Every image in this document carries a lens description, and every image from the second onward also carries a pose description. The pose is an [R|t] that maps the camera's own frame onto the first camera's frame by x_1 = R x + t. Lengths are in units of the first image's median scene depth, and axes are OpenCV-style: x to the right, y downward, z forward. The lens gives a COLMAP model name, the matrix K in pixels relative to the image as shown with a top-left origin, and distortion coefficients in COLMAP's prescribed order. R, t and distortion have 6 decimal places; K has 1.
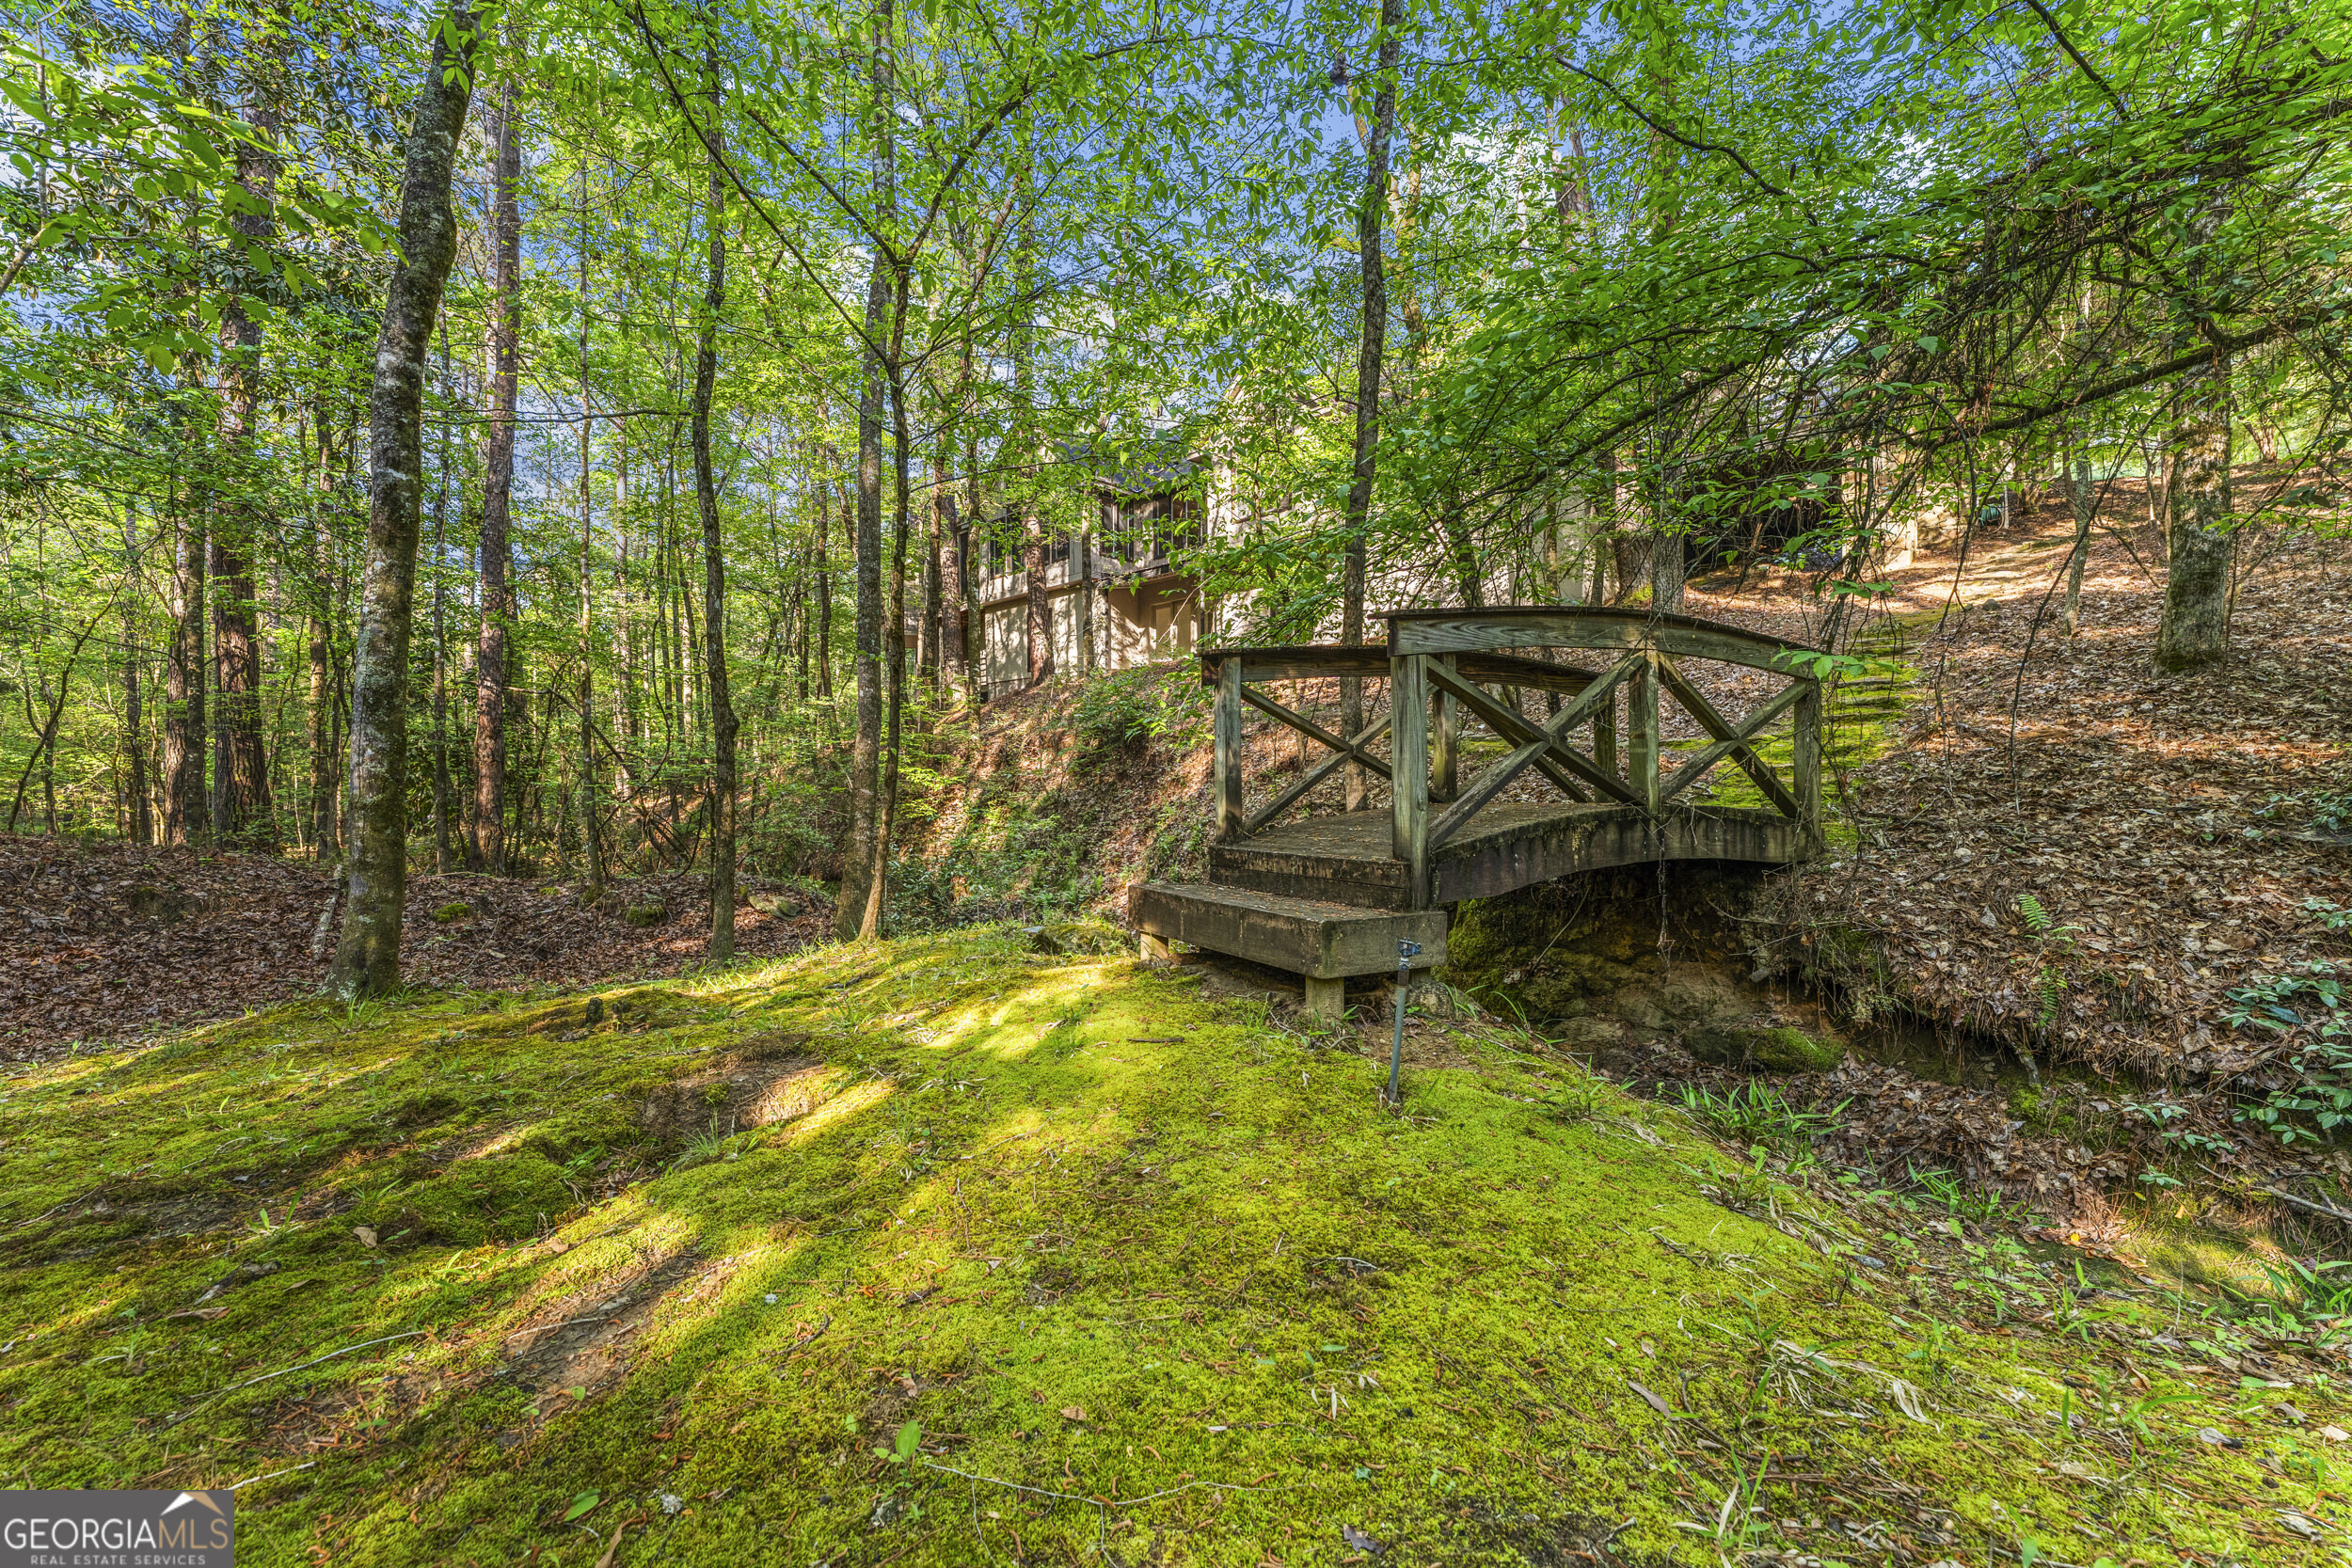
lens RADIAL K [[958.4, 0, 1176.9], [0, 958.4, 782.4], [0, 0, 1]] dist [-0.003133, -0.000655]
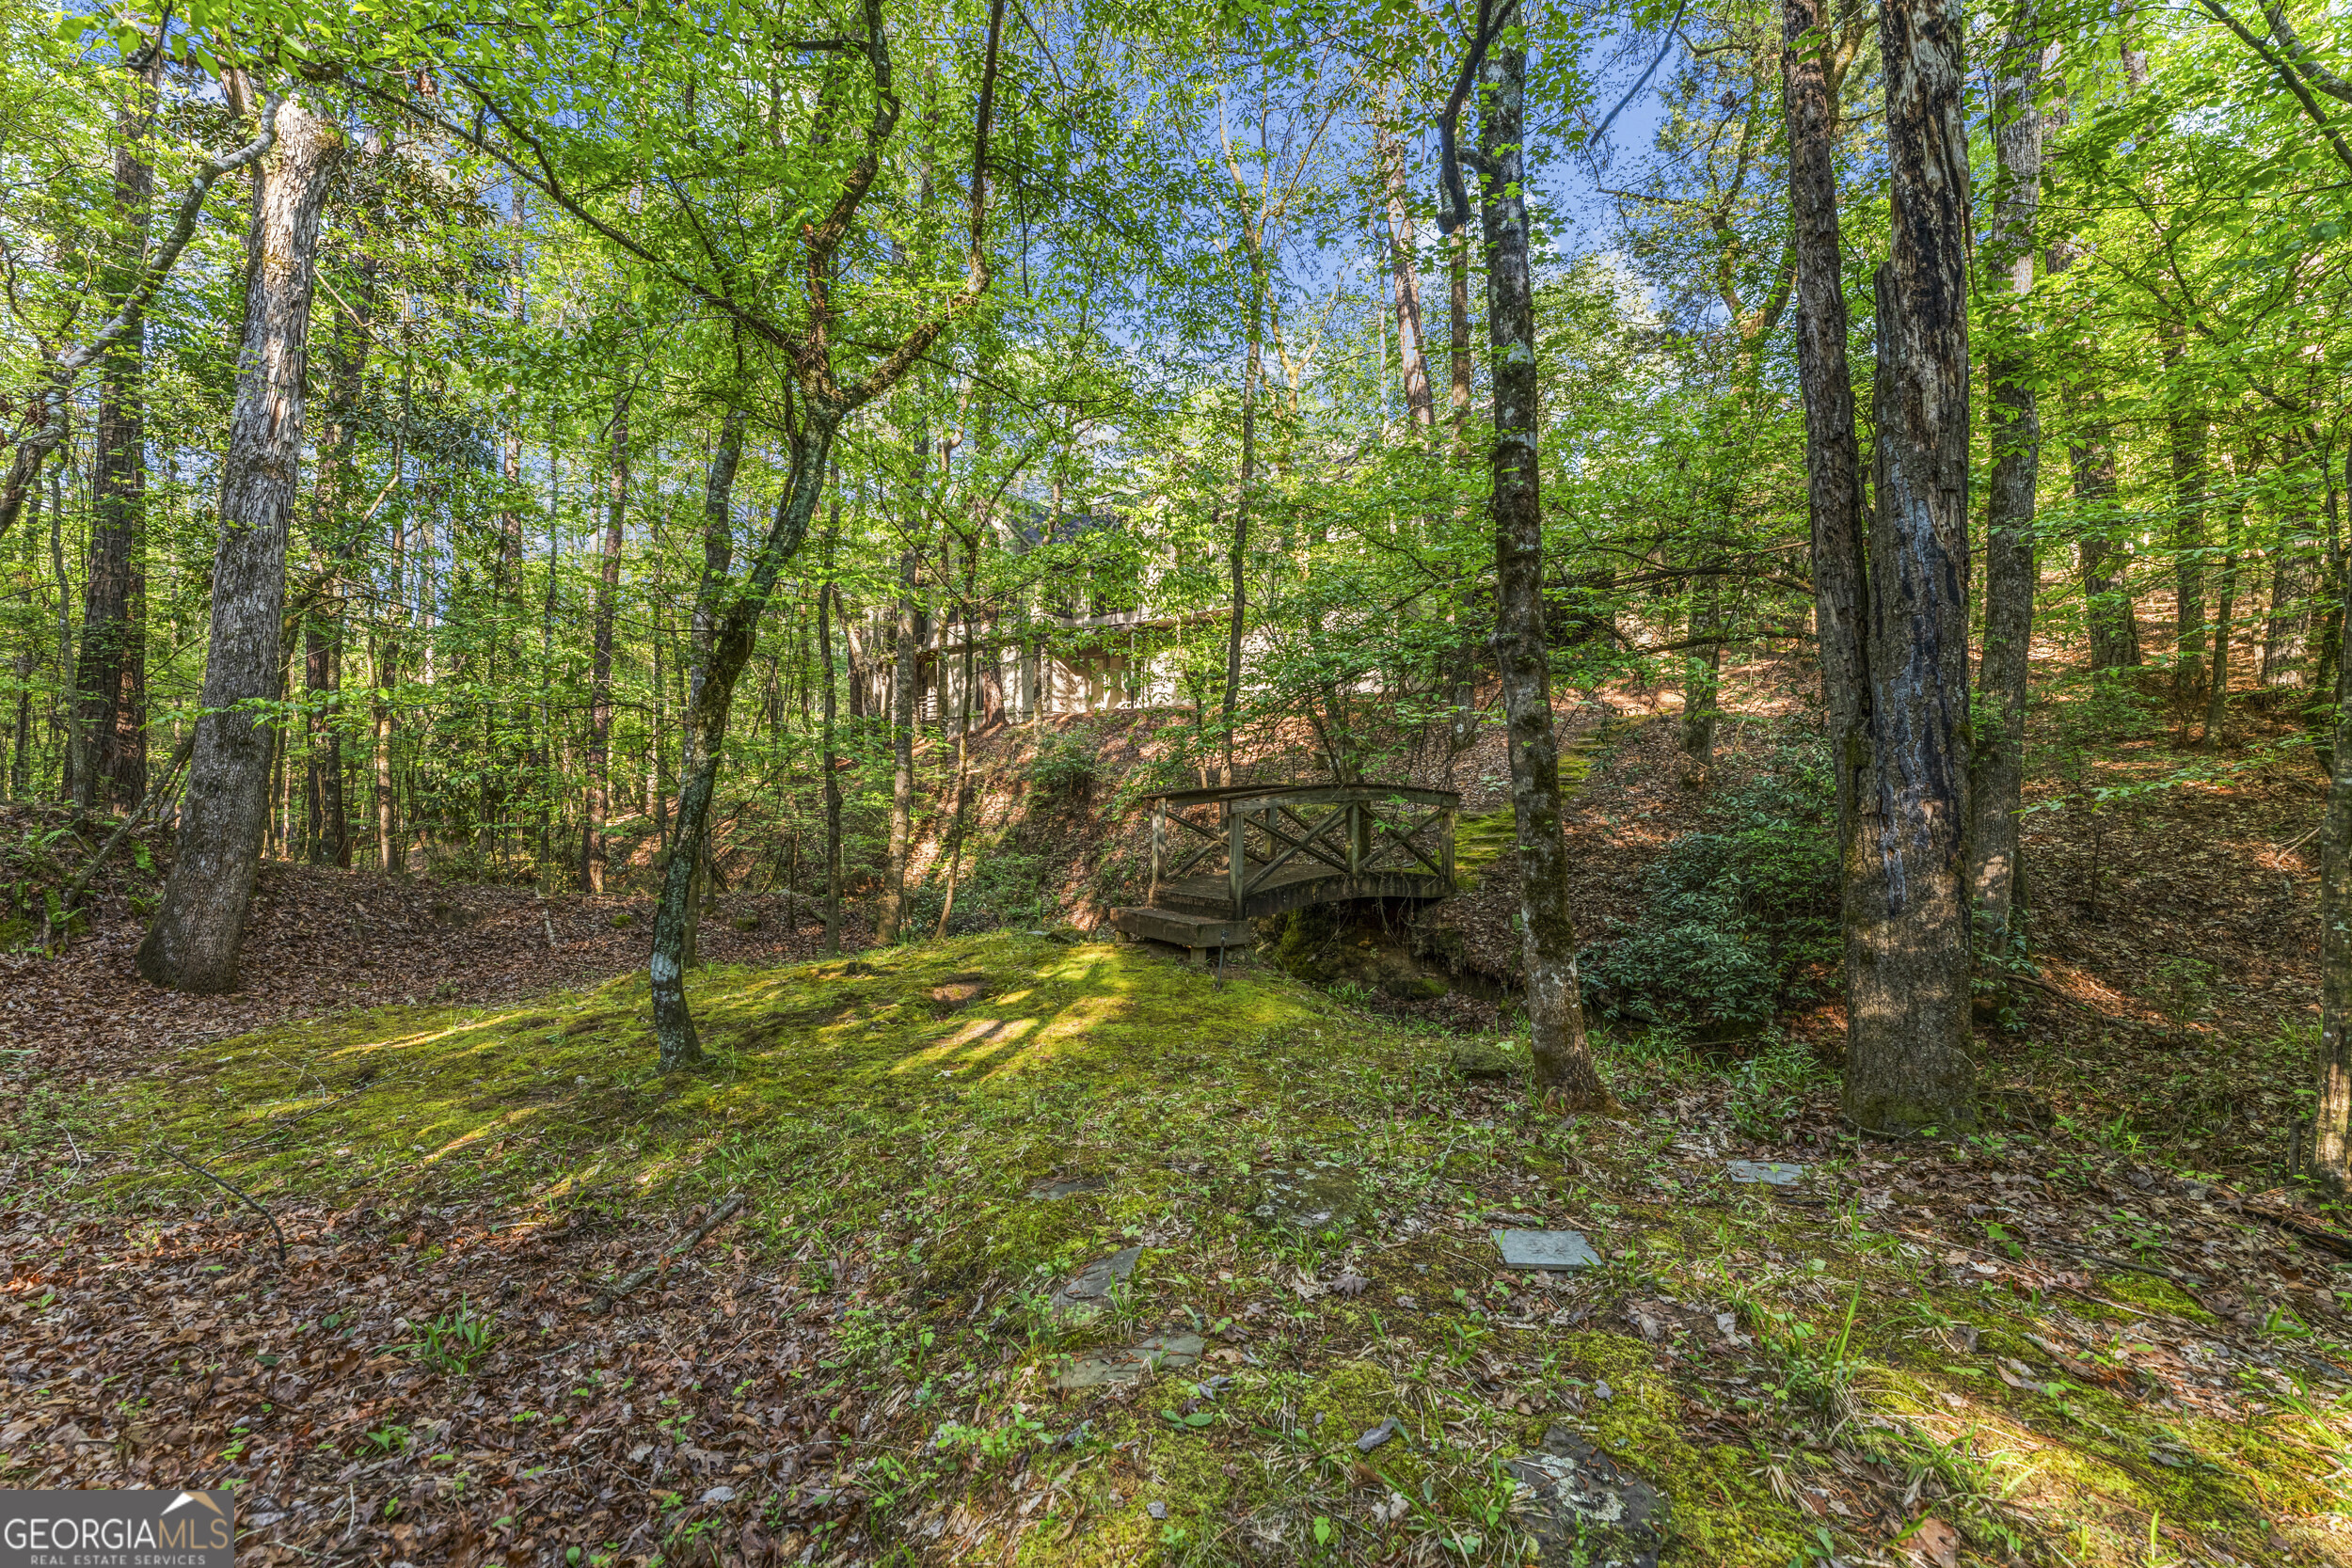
lens RADIAL K [[958.4, 0, 1175.0], [0, 958.4, 788.3], [0, 0, 1]] dist [-0.003133, -0.000655]
pose [[0.996811, 0.008838, 0.079312, -0.021145], [-0.008395, 0.999947, -0.005910, -0.038535], [-0.079361, 0.005225, 0.996832, -0.287169]]
